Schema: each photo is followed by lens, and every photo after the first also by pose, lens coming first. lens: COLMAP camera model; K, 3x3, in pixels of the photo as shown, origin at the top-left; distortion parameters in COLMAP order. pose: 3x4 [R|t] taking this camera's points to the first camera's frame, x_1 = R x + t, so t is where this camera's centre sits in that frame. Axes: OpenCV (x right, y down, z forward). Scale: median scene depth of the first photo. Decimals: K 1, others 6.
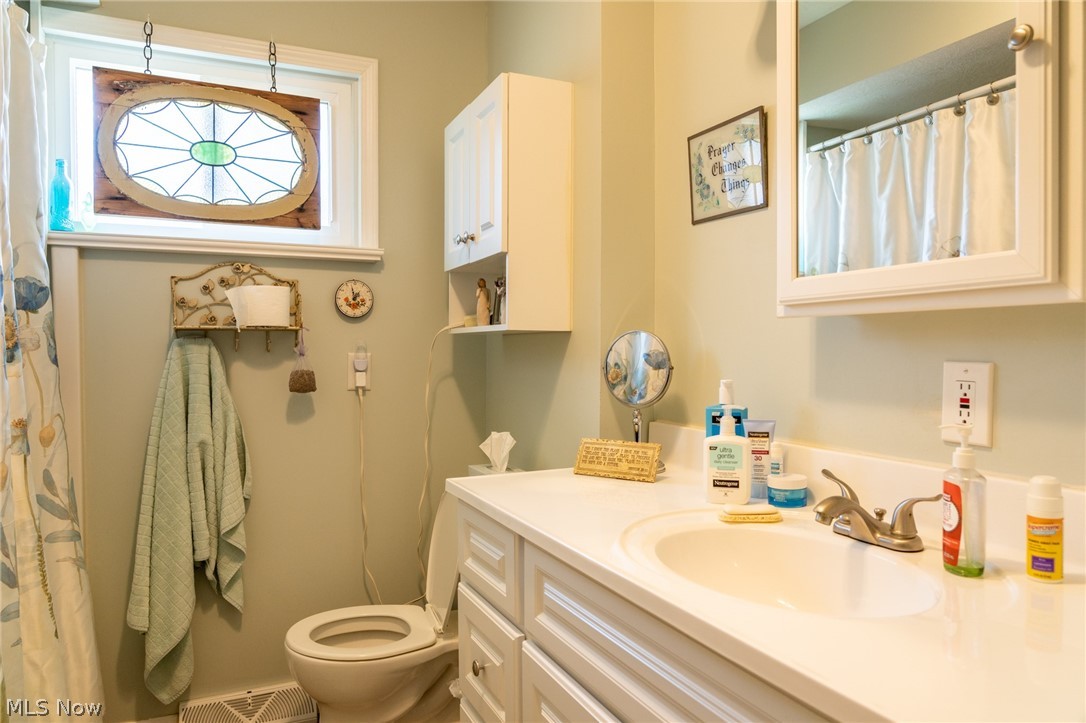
lens RADIAL K [[749.9, 0, 561.3], [0, 749.9, 365.2], [0, 0, 1]] dist [-0.026495, 0.013049]
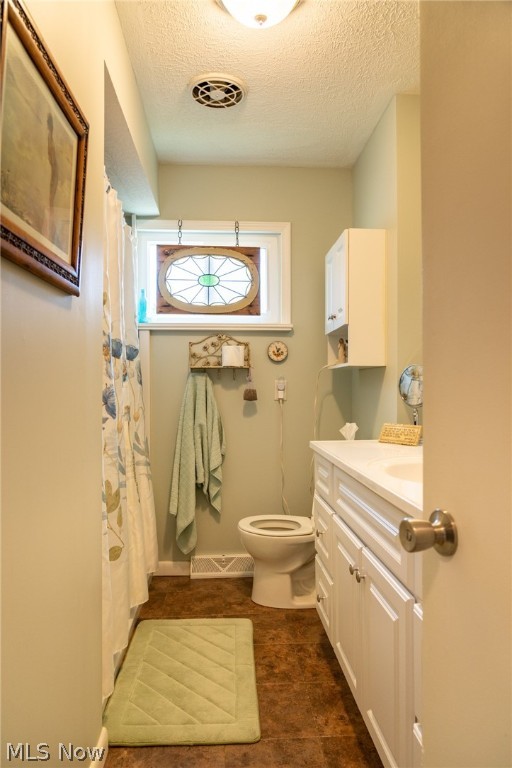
lens RADIAL K [[530.3, 0, 256.7], [0, 530.3, 384.4], [0, 0, 1]] dist [-0.026495, 0.013049]
pose [[0.929036, -0.004361, -0.369965, 0.181699], [-0.005550, 0.999654, -0.025722, 0.031171], [0.369949, 0.025950, 0.928690, -0.272671]]
